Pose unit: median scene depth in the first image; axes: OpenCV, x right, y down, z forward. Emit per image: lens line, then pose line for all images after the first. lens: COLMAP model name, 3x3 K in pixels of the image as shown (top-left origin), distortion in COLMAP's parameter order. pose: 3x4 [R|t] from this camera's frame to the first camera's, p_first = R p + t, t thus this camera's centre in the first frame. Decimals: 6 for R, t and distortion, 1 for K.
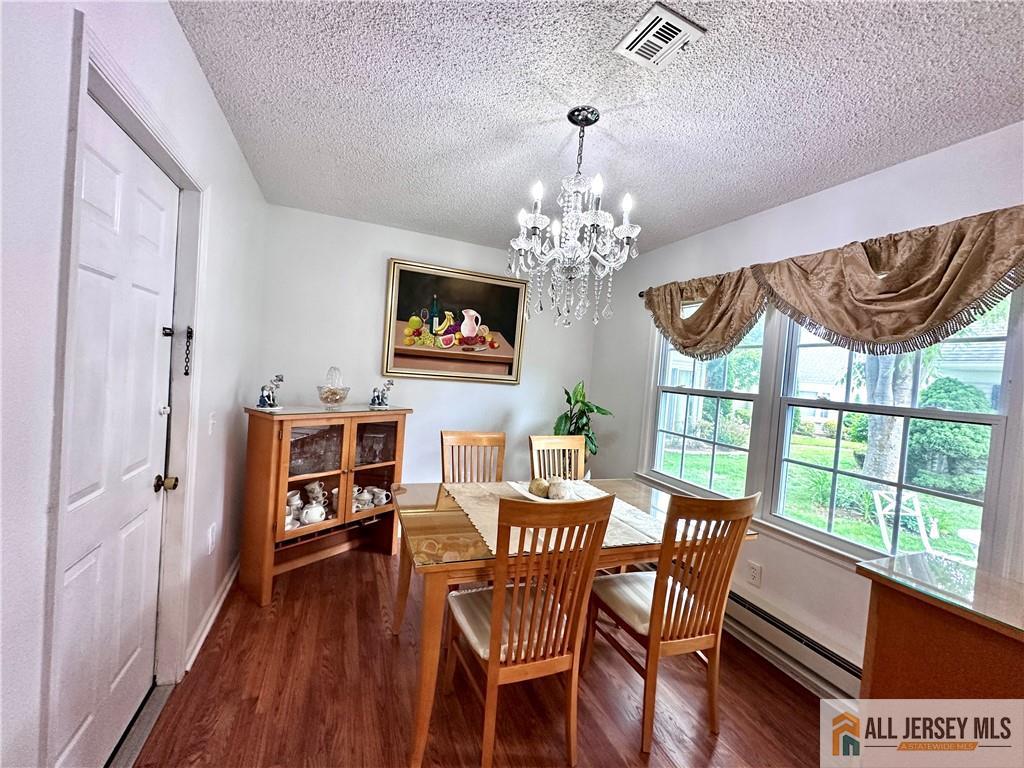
lens RADIAL K [[410.7, 0, 512.0], [0, 410.7, 384.0], [0, 0, 1]] dist [-0.003403, 0.000402]
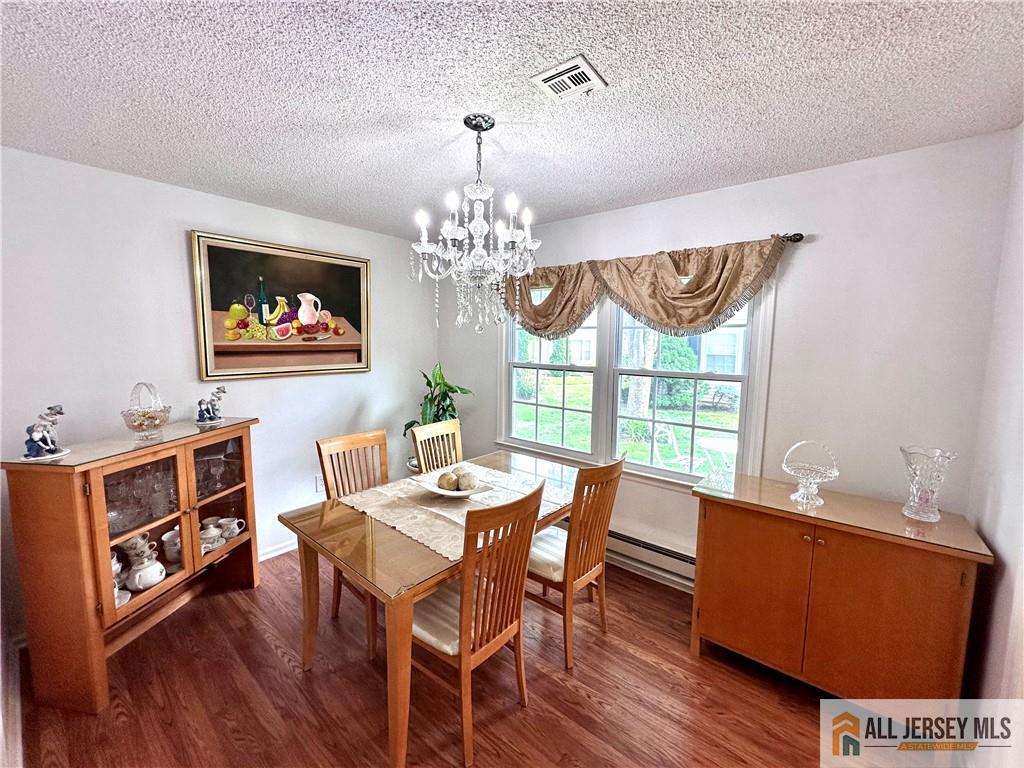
lens RADIAL K [[410.7, 0, 512.0], [0, 410.7, 384.0], [0, 0, 1]] dist [-0.003403, 0.000402]
pose [[0.879294, -0.119304, 0.461095, -0.189205], [0.071881, 0.990271, 0.119148, -0.082752], [-0.470824, -0.071622, 0.879315, 0.018502]]
